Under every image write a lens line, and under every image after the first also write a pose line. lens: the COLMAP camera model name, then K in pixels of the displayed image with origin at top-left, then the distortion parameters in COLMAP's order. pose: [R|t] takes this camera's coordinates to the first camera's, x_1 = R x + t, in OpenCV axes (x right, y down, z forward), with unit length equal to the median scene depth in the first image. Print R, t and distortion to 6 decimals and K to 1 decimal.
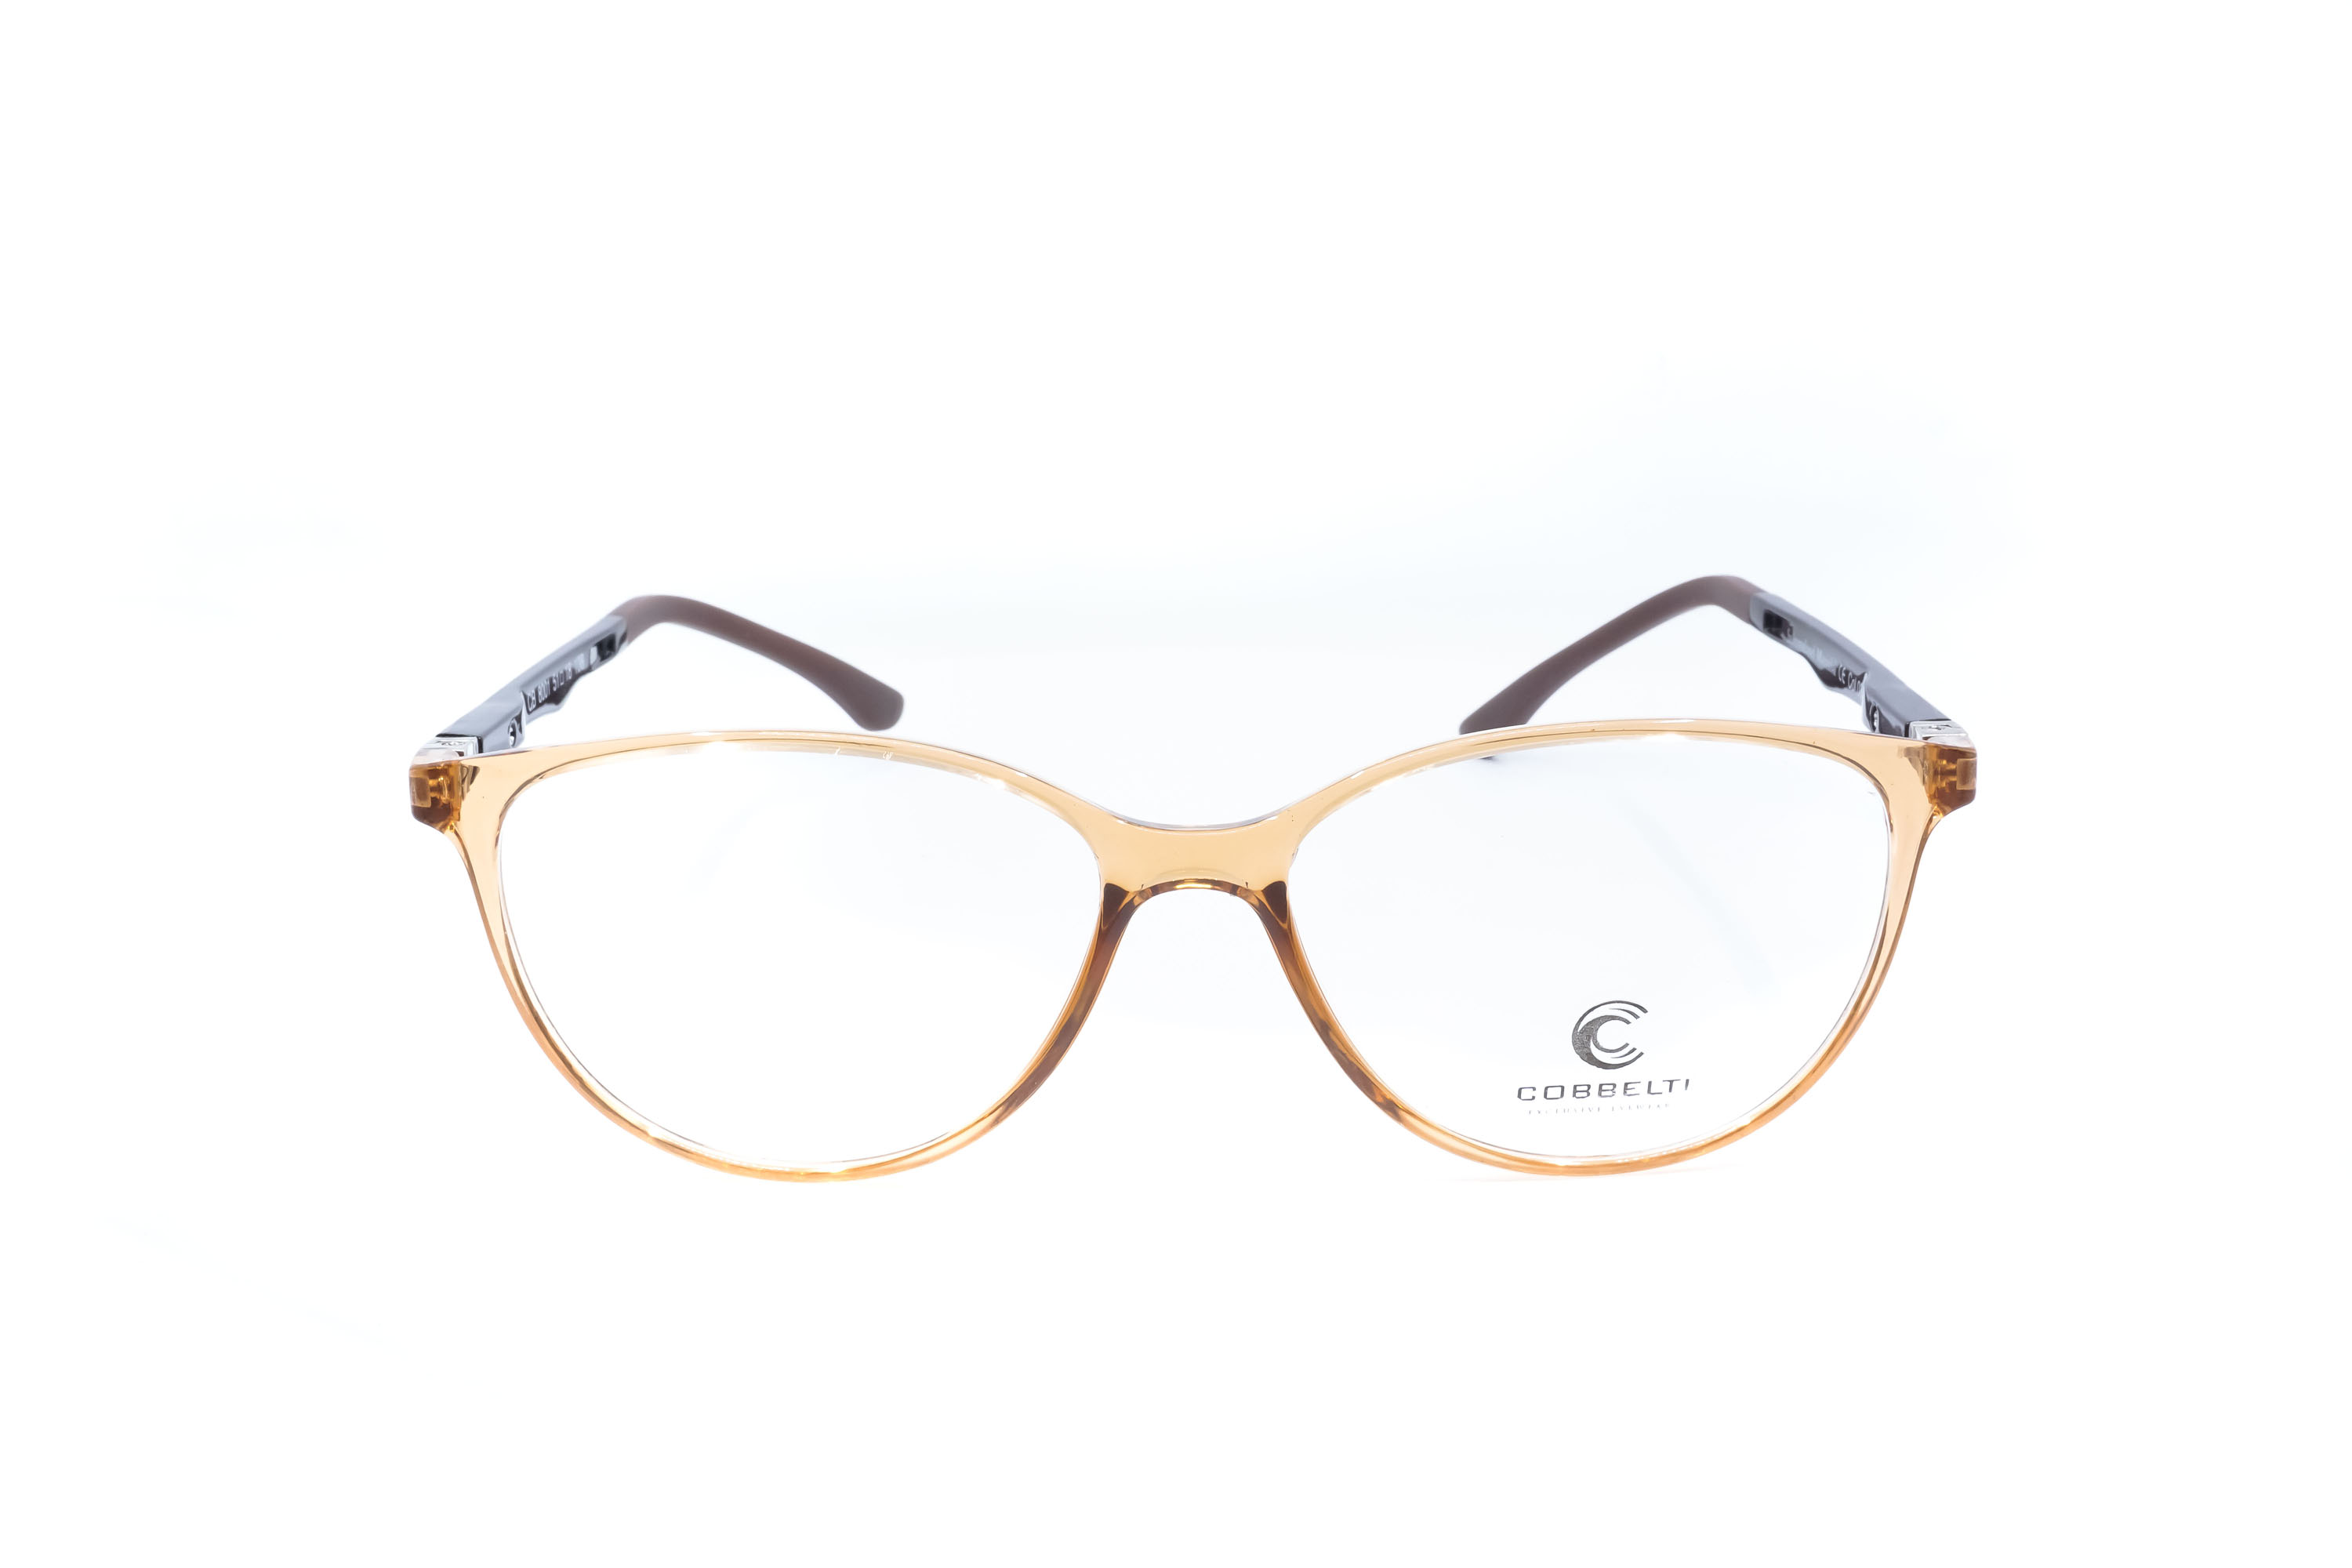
lens RADIAL K [[2479.1, 0, 1174.1], [0, 2479.1, 770.9], [0, 0, 1]] dist [-0.006163, 0.000000]
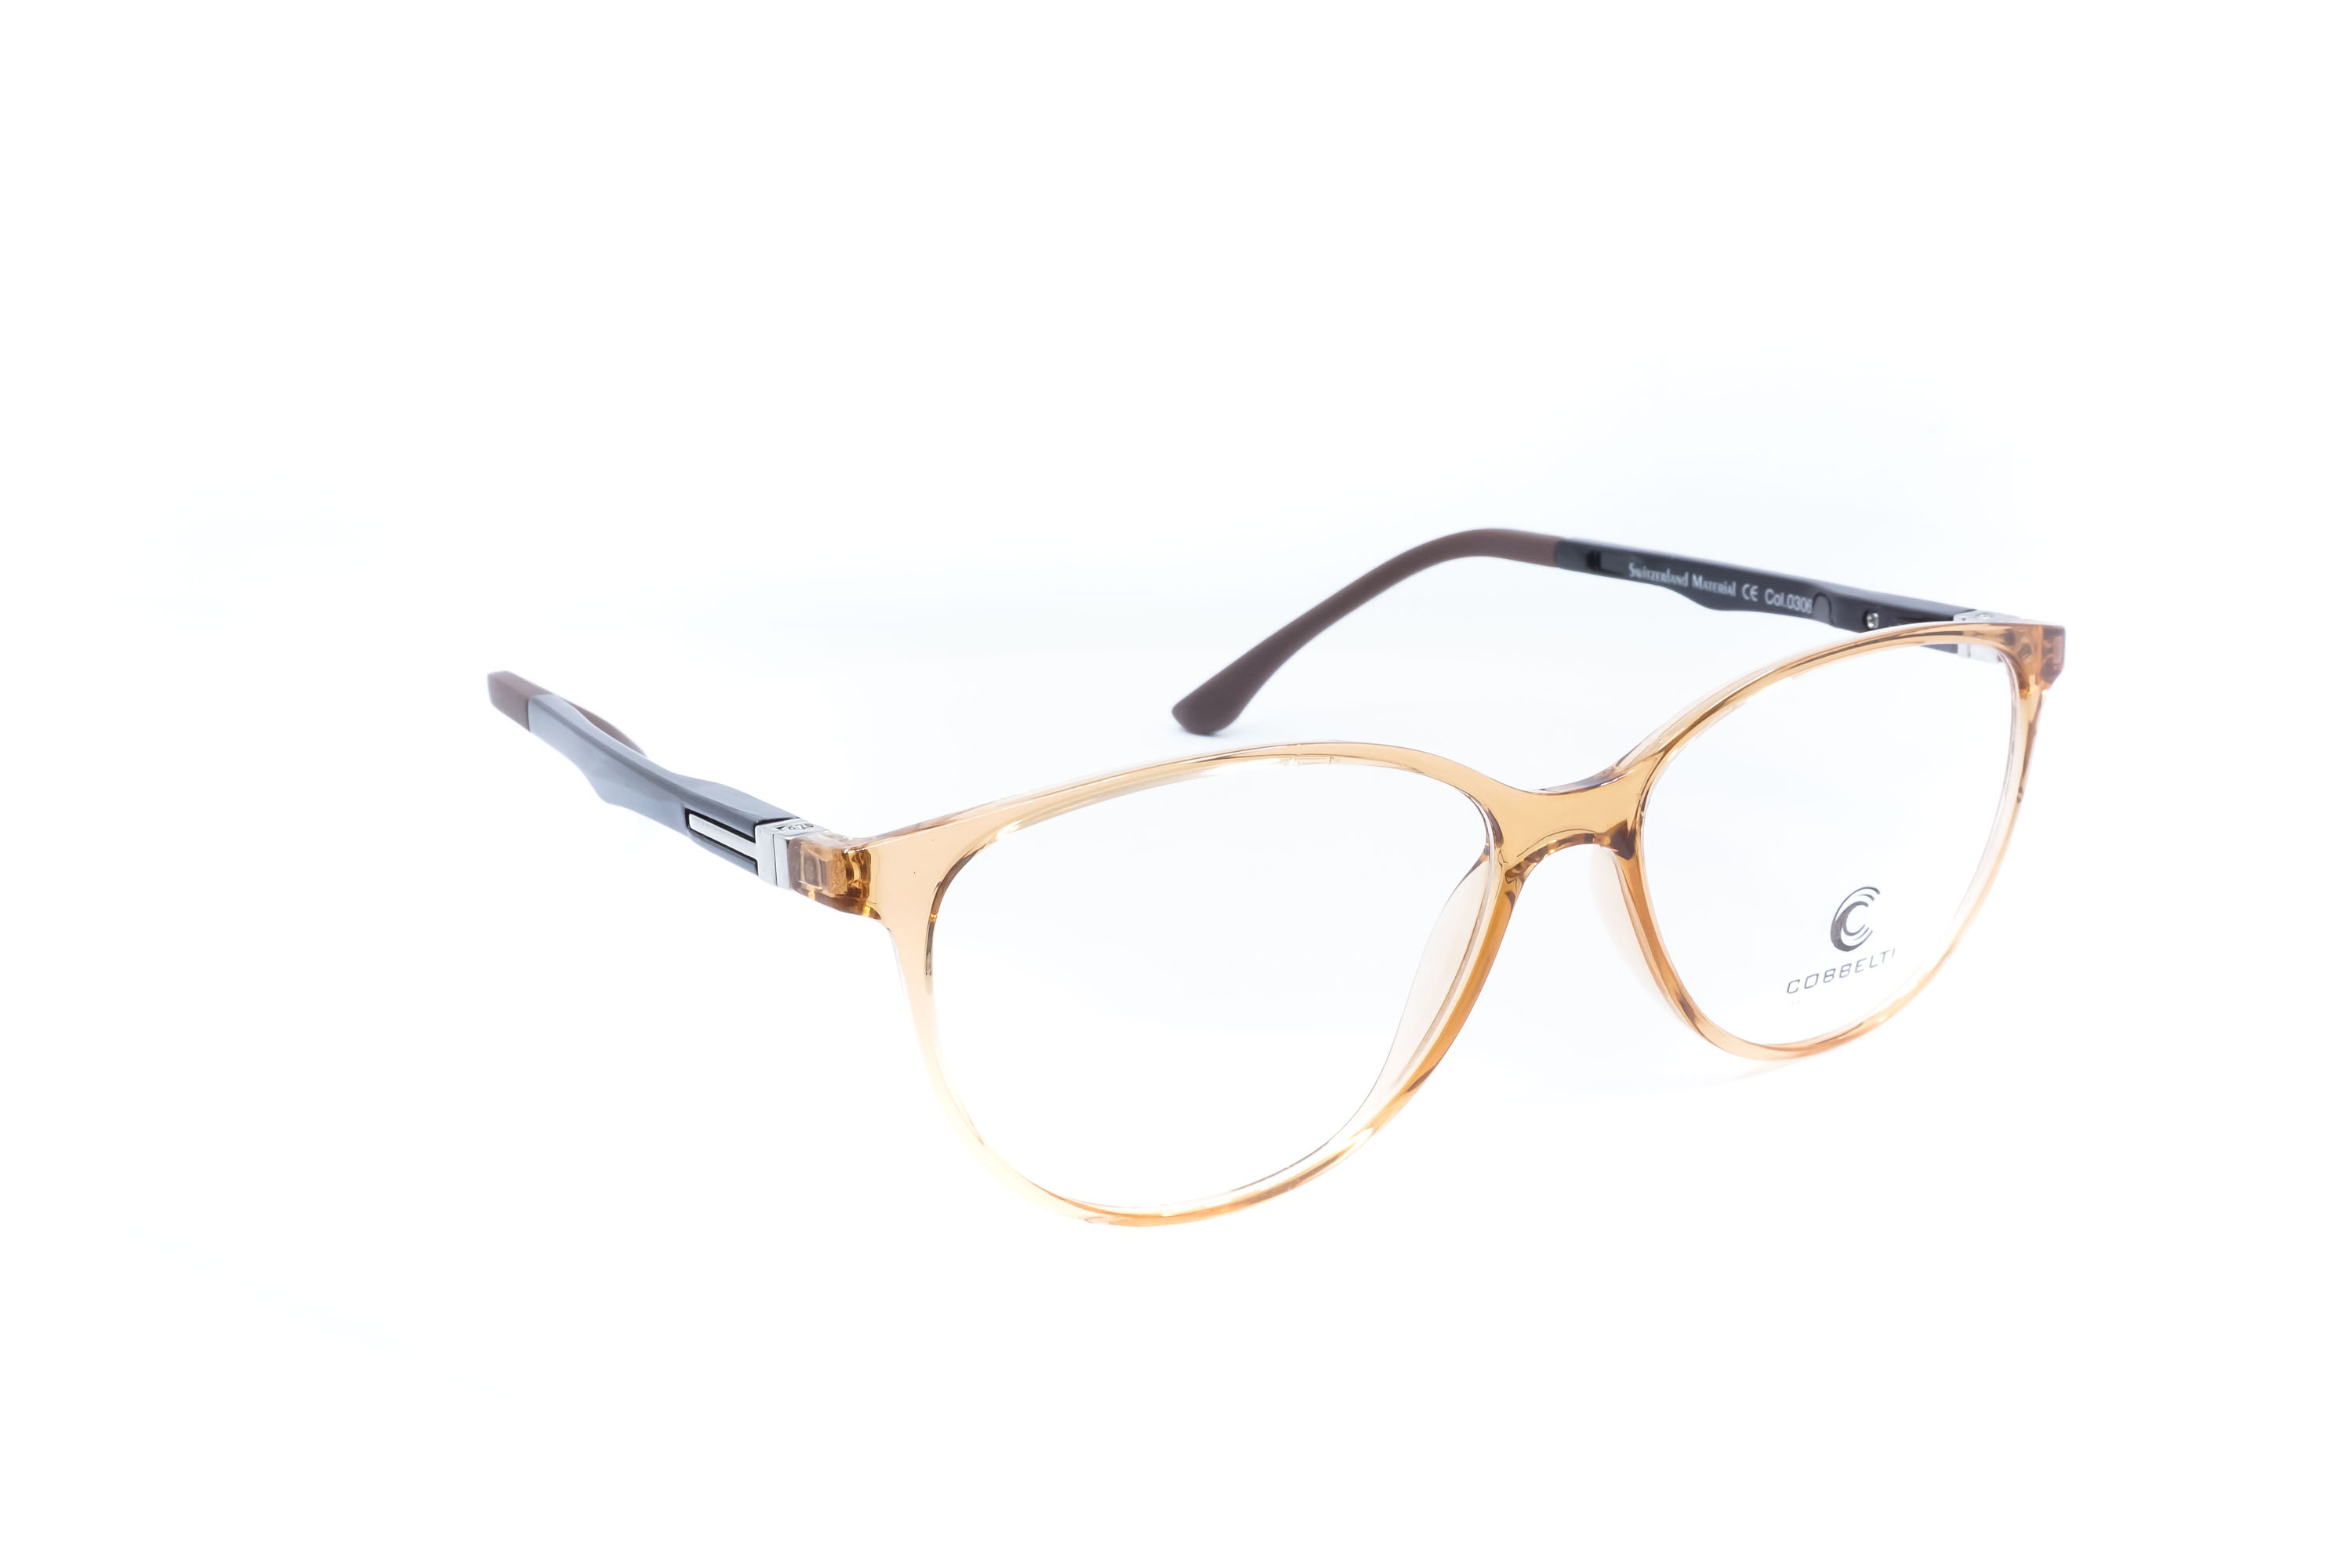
lens RADIAL K [[2479.1, 0, 1188.0], [0, 2479.1, 783.8], [0, 0, 1]] dist [-0.006163, 0.000000]
pose [[0.871594, -0.146527, 0.467818, -0.597720], [0.148090, 0.988400, 0.033674, -0.035844], [-0.467326, 0.039929, 0.883183, 0.152079]]
